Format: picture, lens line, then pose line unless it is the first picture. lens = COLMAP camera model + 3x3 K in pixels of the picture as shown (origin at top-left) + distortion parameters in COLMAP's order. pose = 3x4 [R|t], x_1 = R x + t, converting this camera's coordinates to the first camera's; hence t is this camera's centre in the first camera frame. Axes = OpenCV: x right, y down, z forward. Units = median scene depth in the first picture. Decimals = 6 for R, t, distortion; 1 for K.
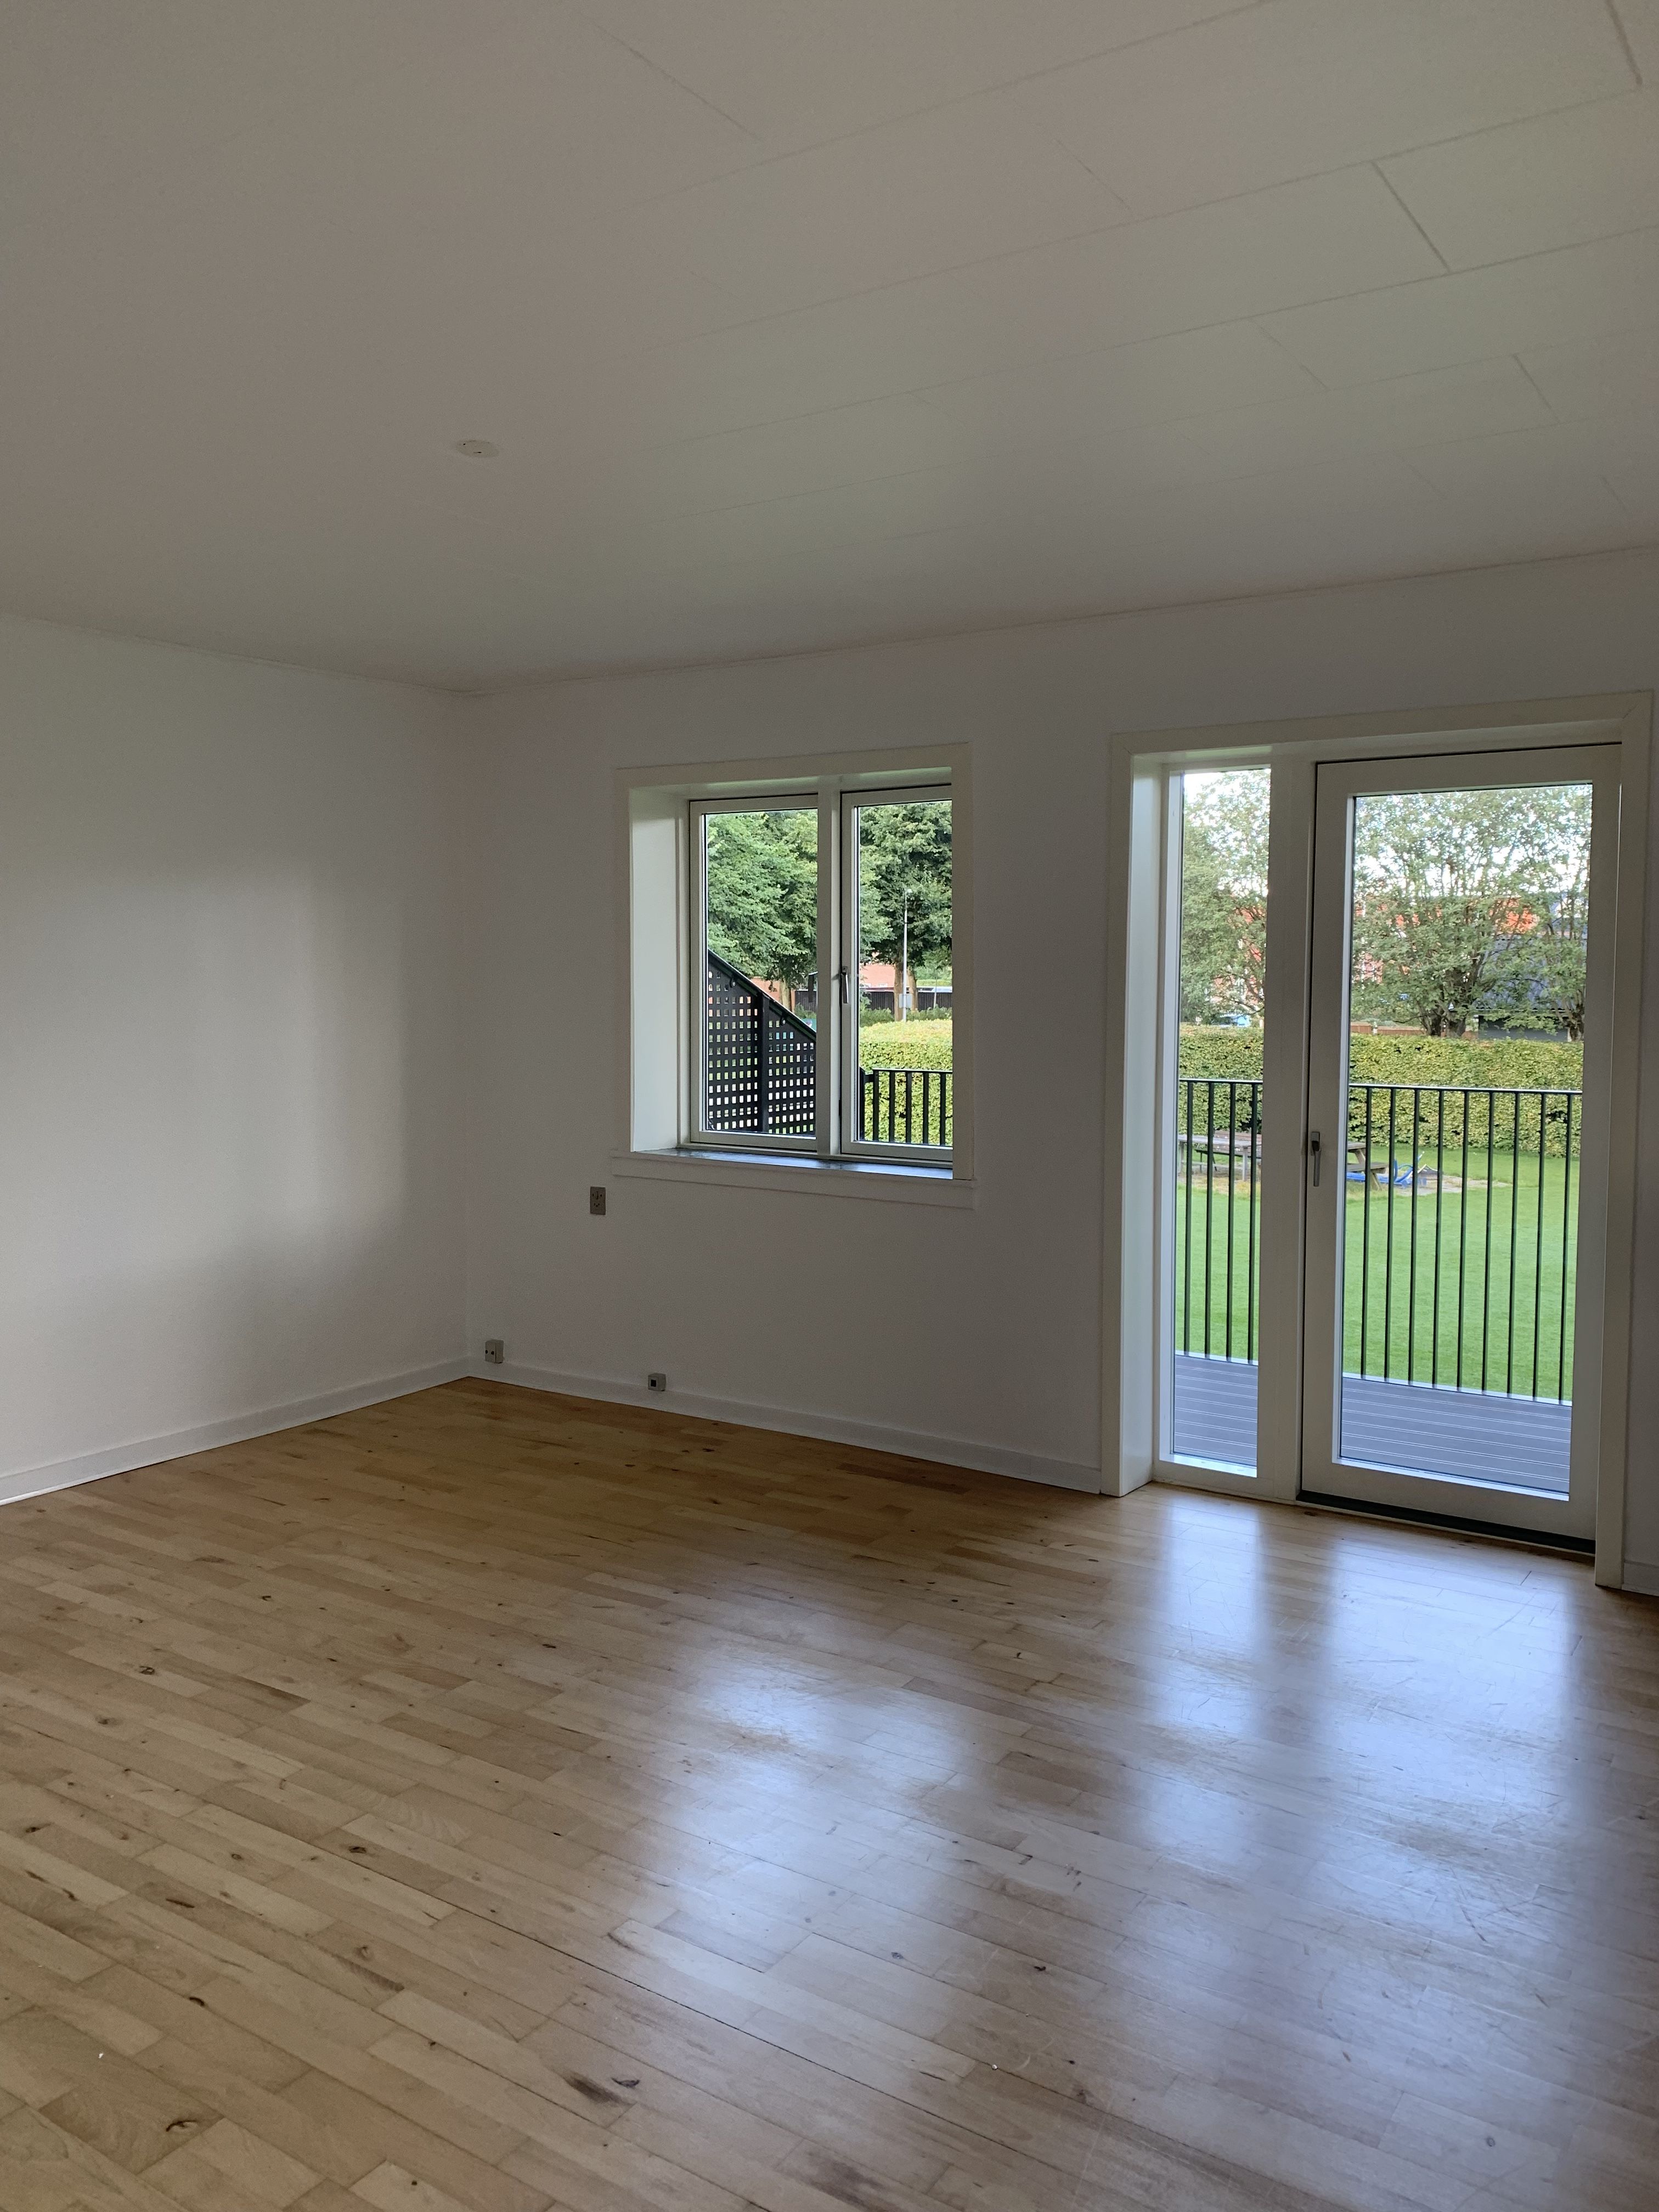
lens RADIAL K [[1710.6, 0, 824.1], [0, 1710.6, 1098.3], [0, 0, 1]] dist [-0.001339, 0.003128]
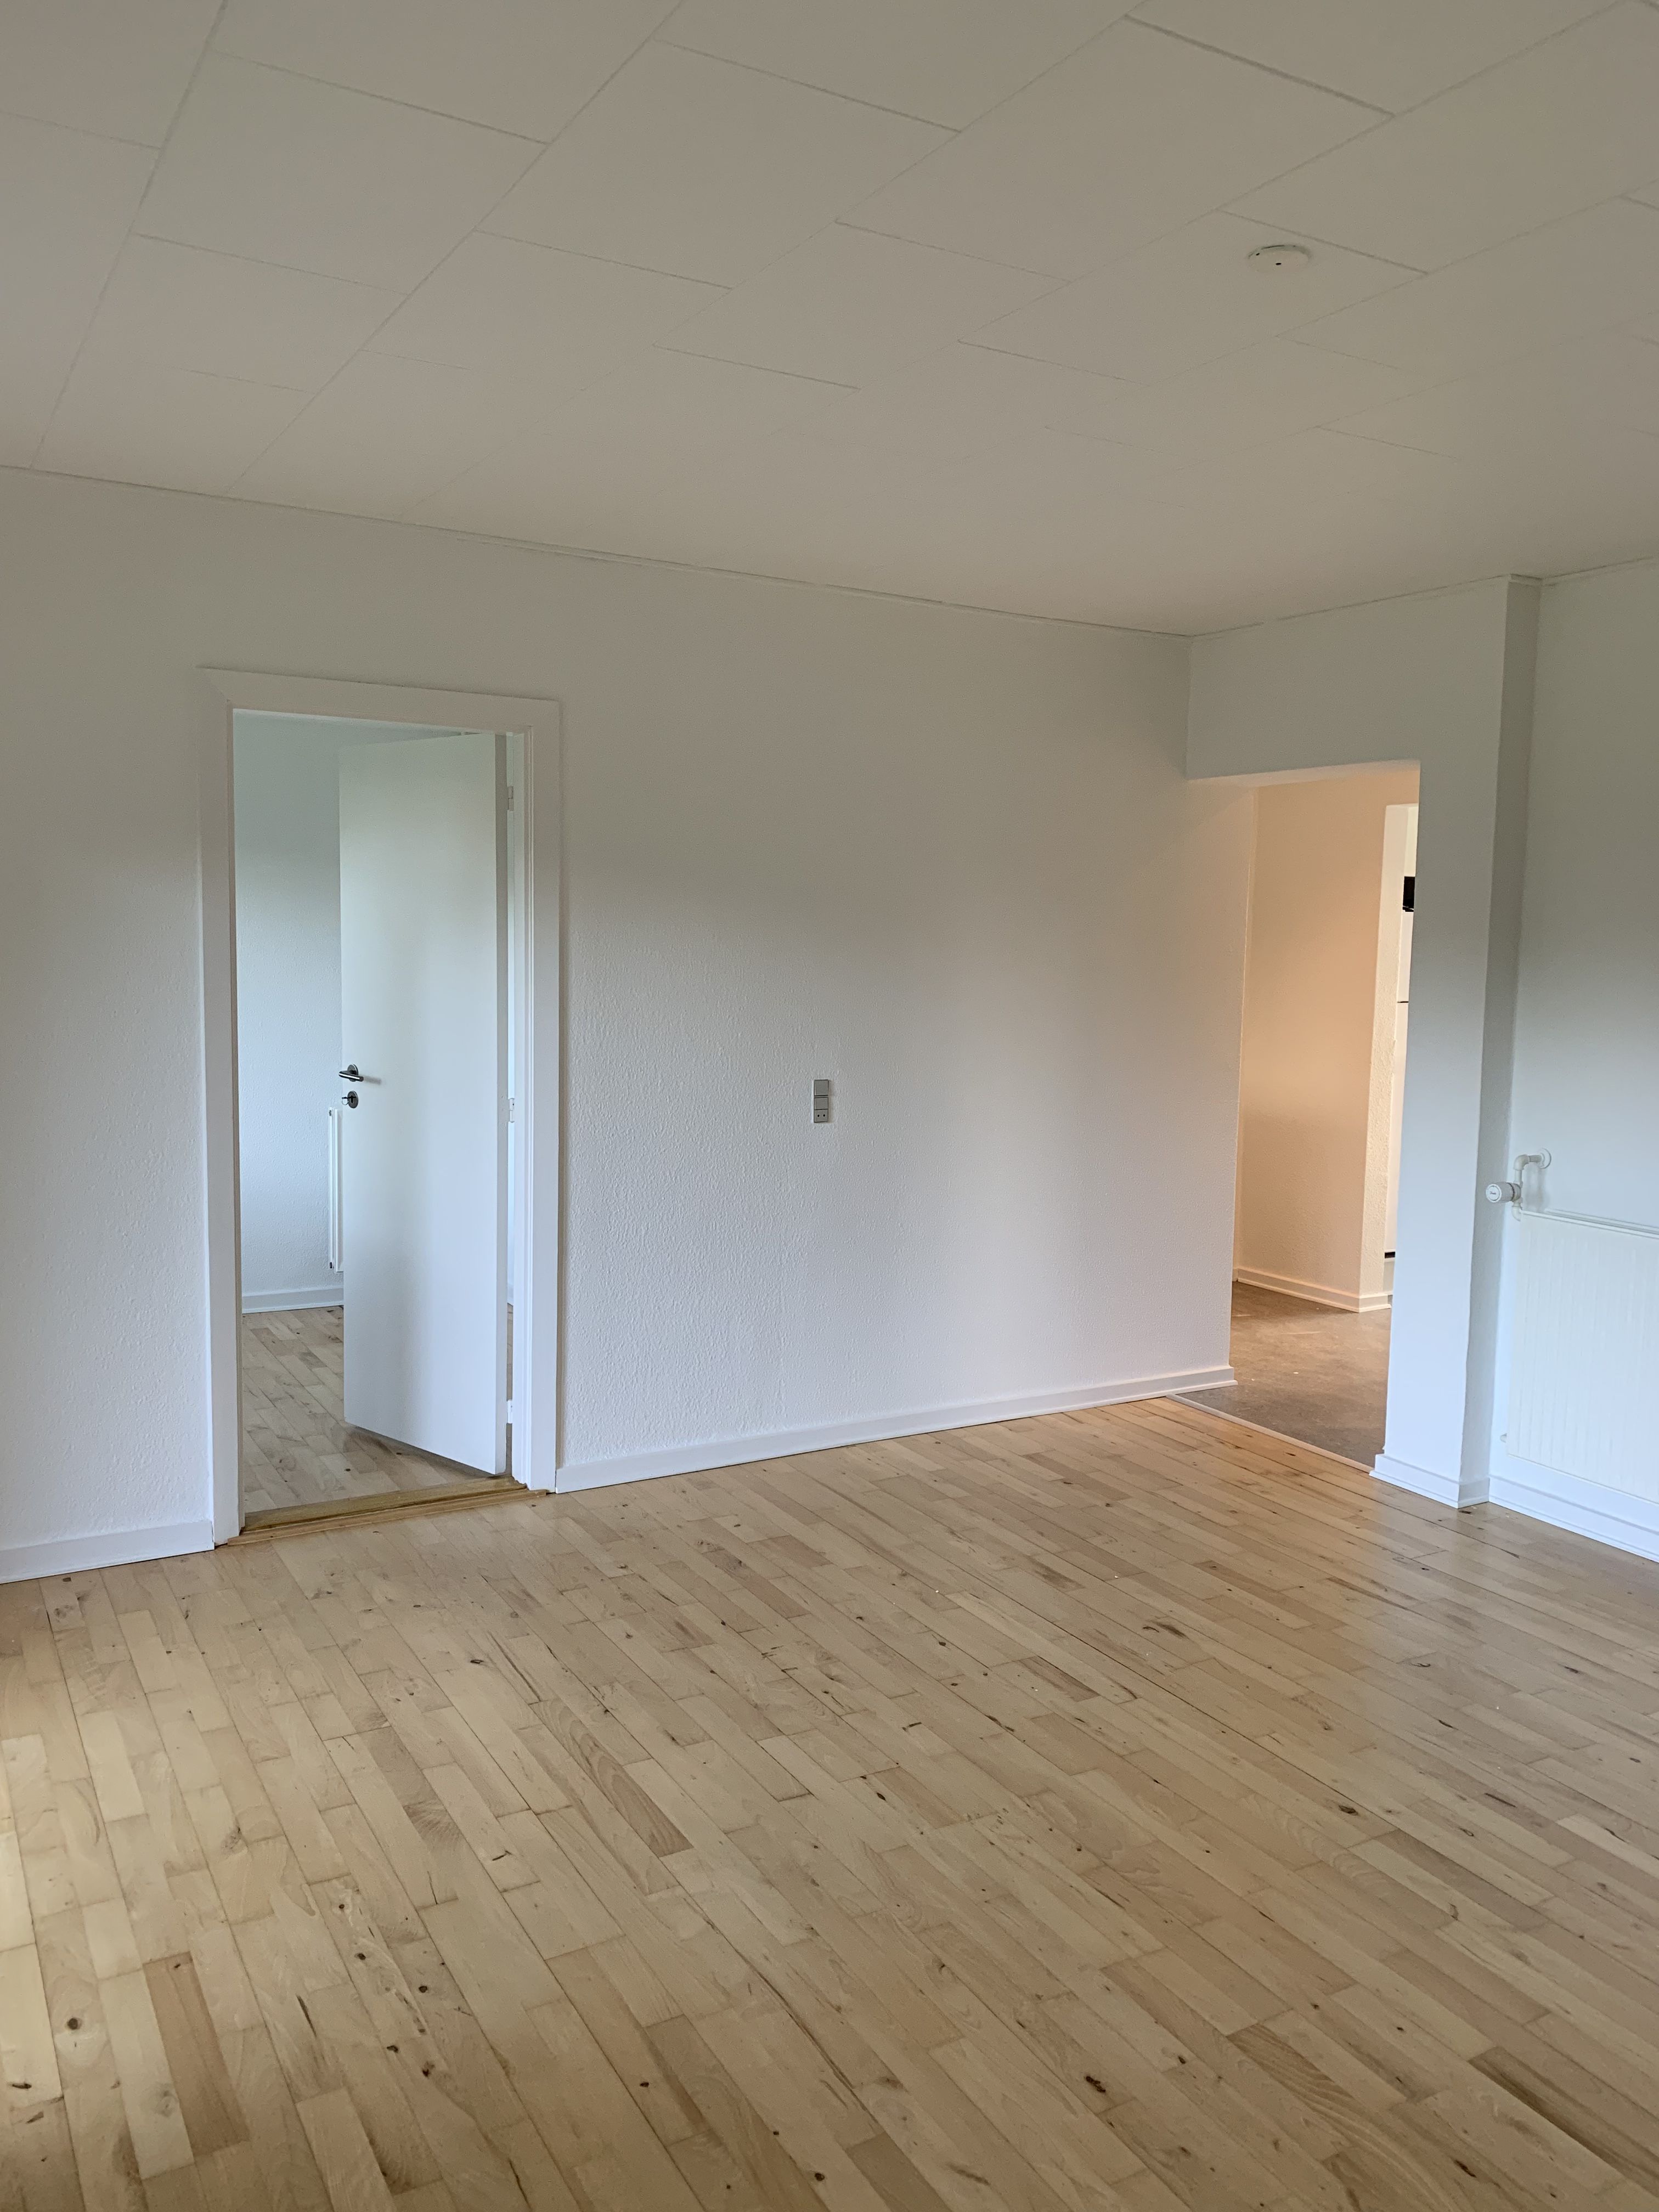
lens RADIAL K [[1710.6, 0, 824.1], [0, 1710.6, 1098.3], [0, 0, 1]] dist [-0.001339, 0.003128]
pose [[-0.896228, -0.067321, 0.438456, -0.362391], [0.010258, 0.985008, 0.172205, -0.148314], [-0.443476, 0.158833, -0.882101, 1.742538]]
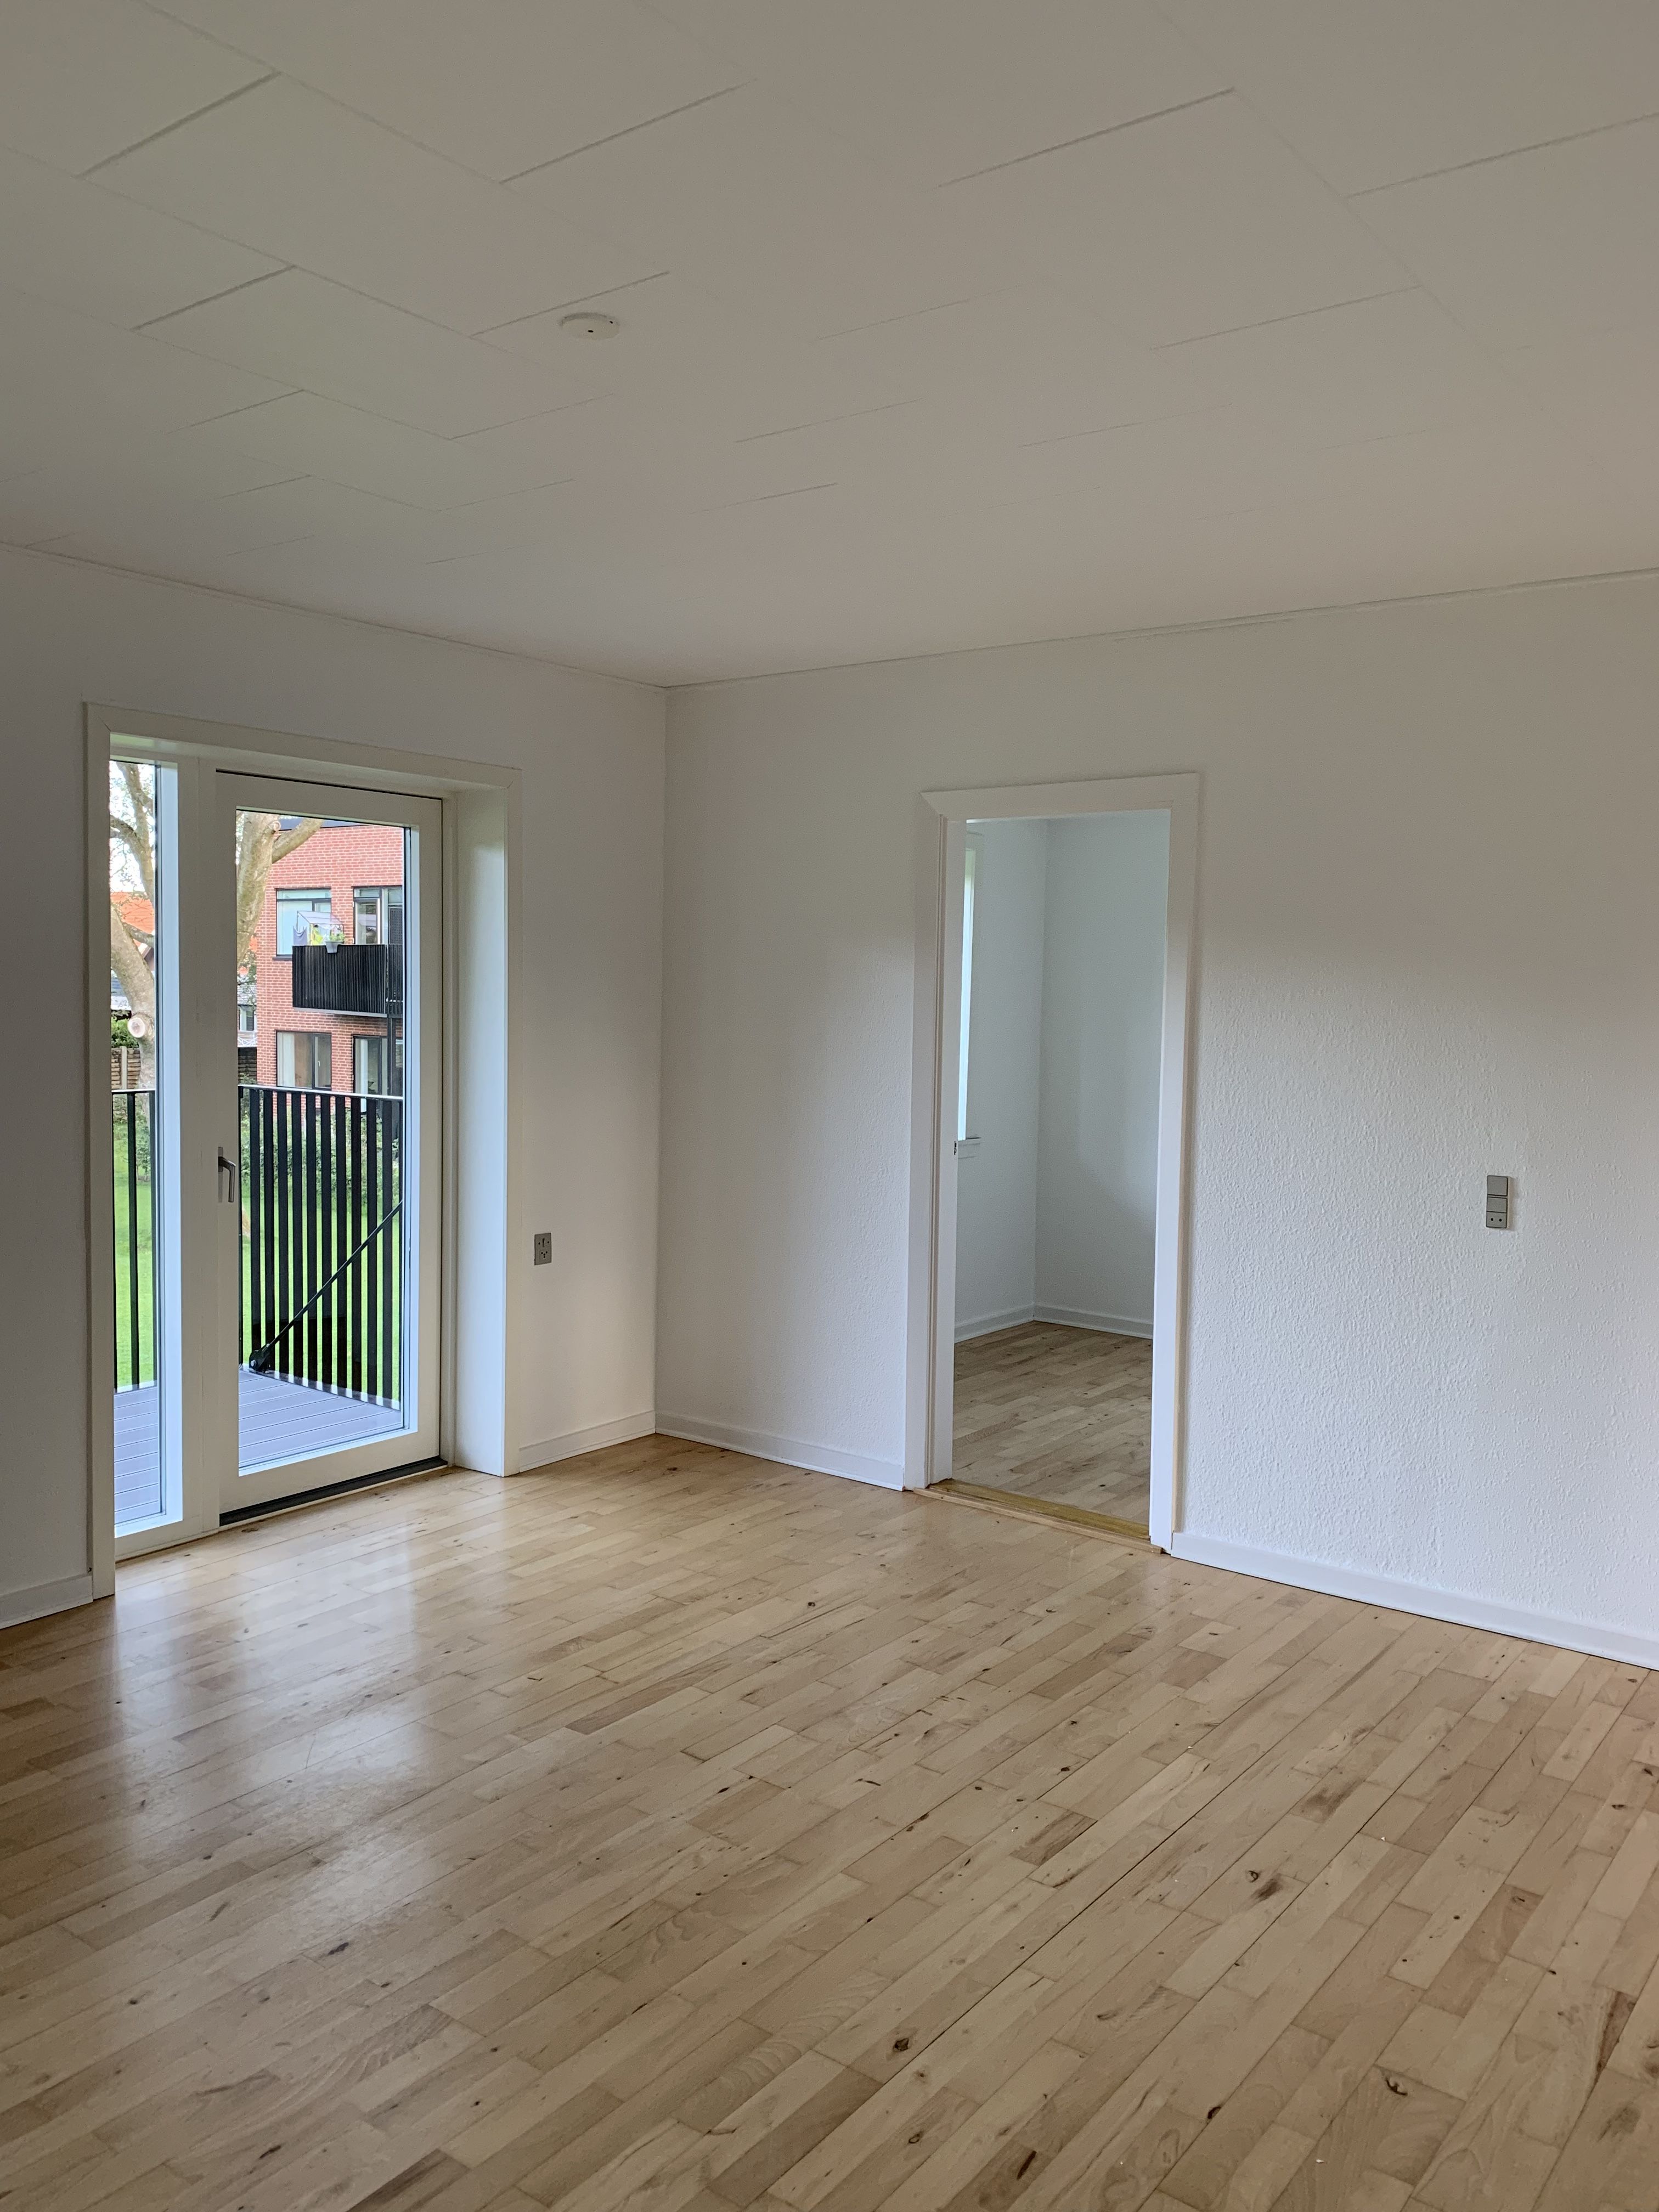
lens RADIAL K [[1702.4, 0, 832.0], [0, 1702.4, 1079.8], [0, 0, 1]] dist [0.050419, -0.072821]
pose [[0.060595, -0.061875, 0.996243, -0.961589], [0.058400, 0.996587, 0.058345, -0.080883], [-0.996453, 0.054646, 0.064002, 0.834648]]
